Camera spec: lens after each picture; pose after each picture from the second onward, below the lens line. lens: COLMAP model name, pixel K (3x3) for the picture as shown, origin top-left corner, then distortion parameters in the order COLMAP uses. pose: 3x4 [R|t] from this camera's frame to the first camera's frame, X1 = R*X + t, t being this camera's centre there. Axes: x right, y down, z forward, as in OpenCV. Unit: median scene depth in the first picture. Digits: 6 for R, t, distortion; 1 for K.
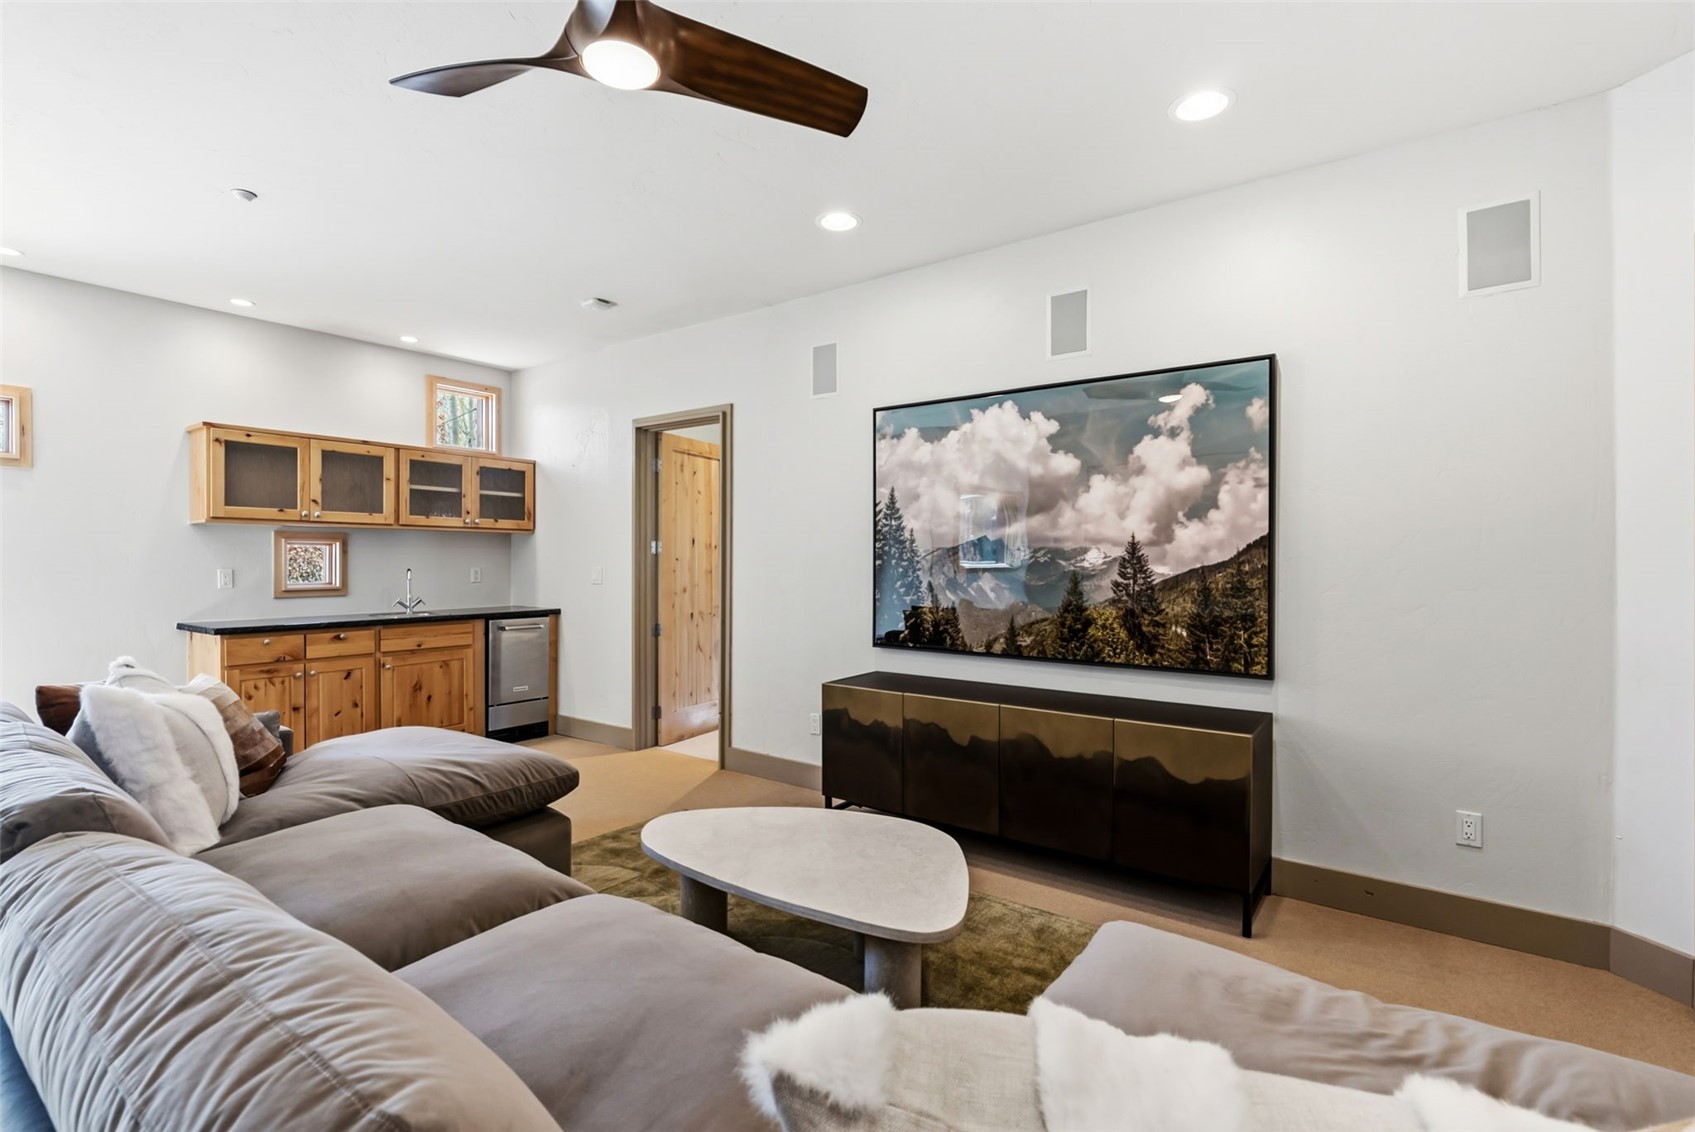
lens RADIAL K [[782.2, 0, 847.5], [0, 782.2, 566.0], [0, 0, 1]] dist [-0.001087, 0.000007]
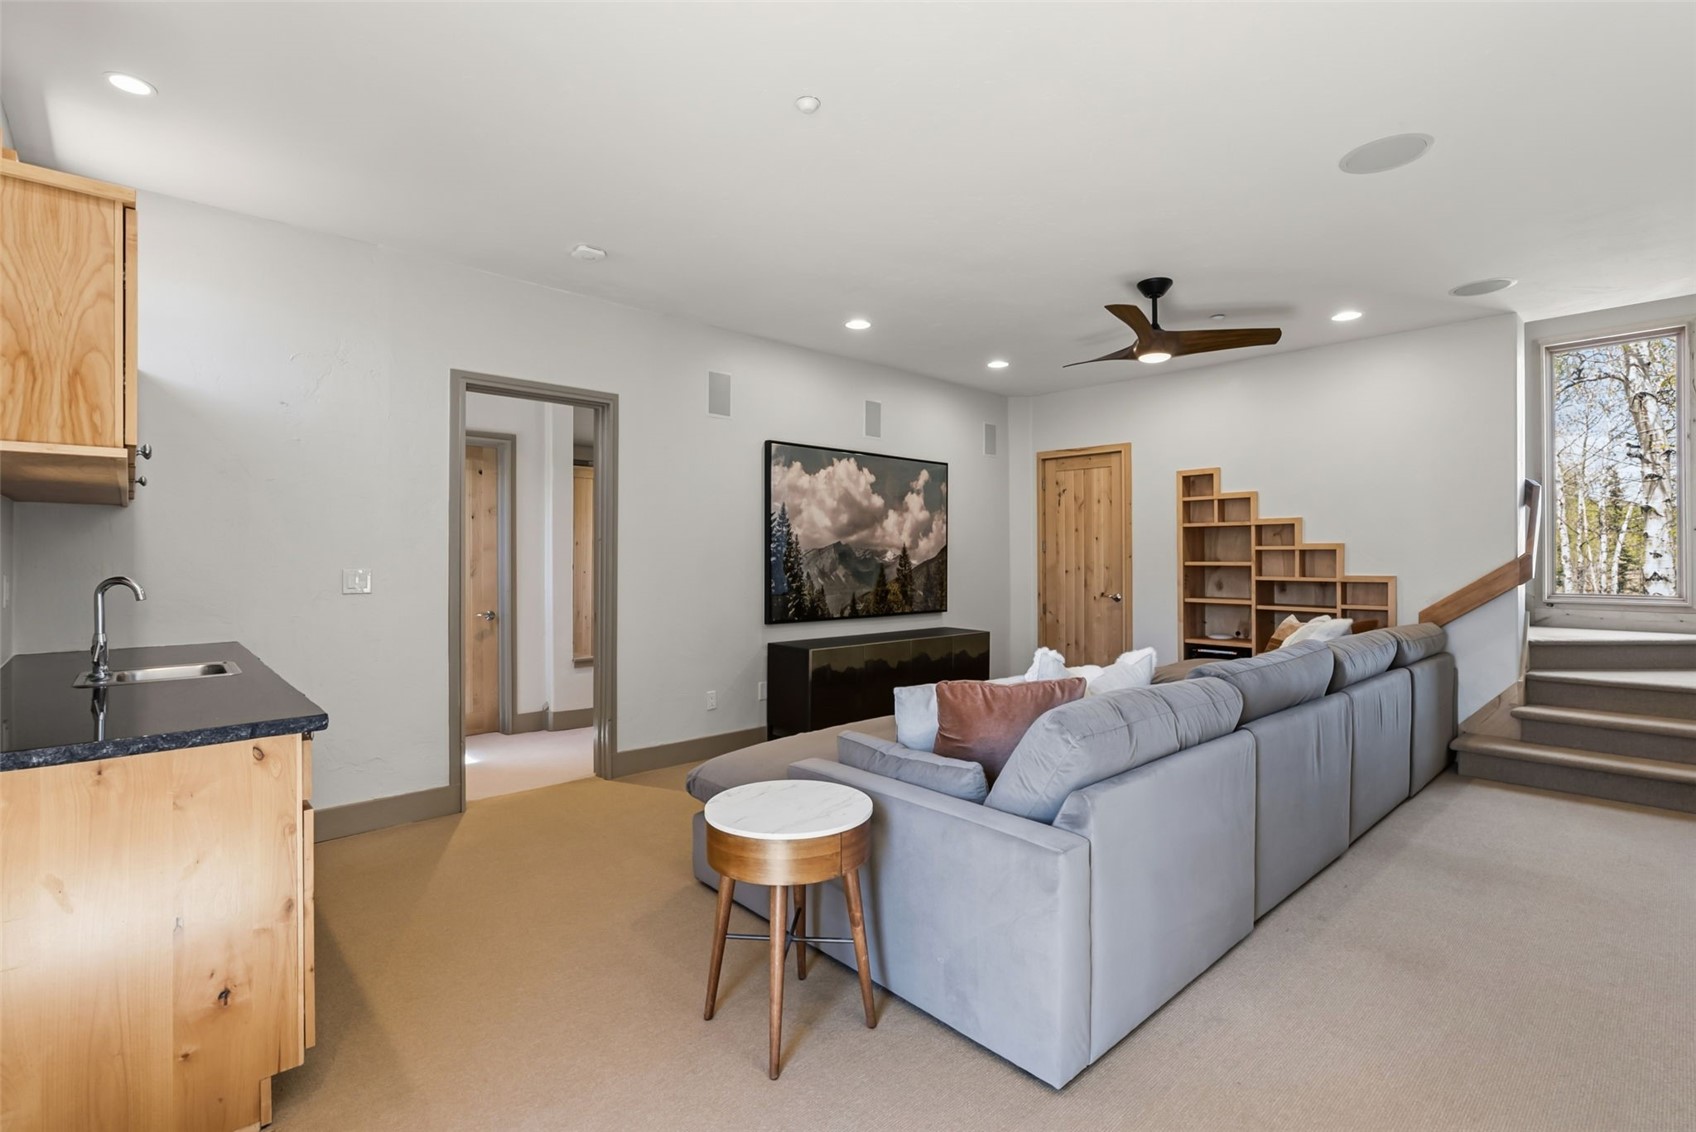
lens RADIAL K [[782.7, 0, 848.0], [0, 782.7, 566.0], [0, 0, 1]] dist [-0.001087, 0.000007]
pose [[0.185870, -0.013011, 0.982488, -1.393319], [0.007760, 0.999901, 0.011774, -0.008318], [-0.982544, 0.005436, 0.185953, 0.724596]]
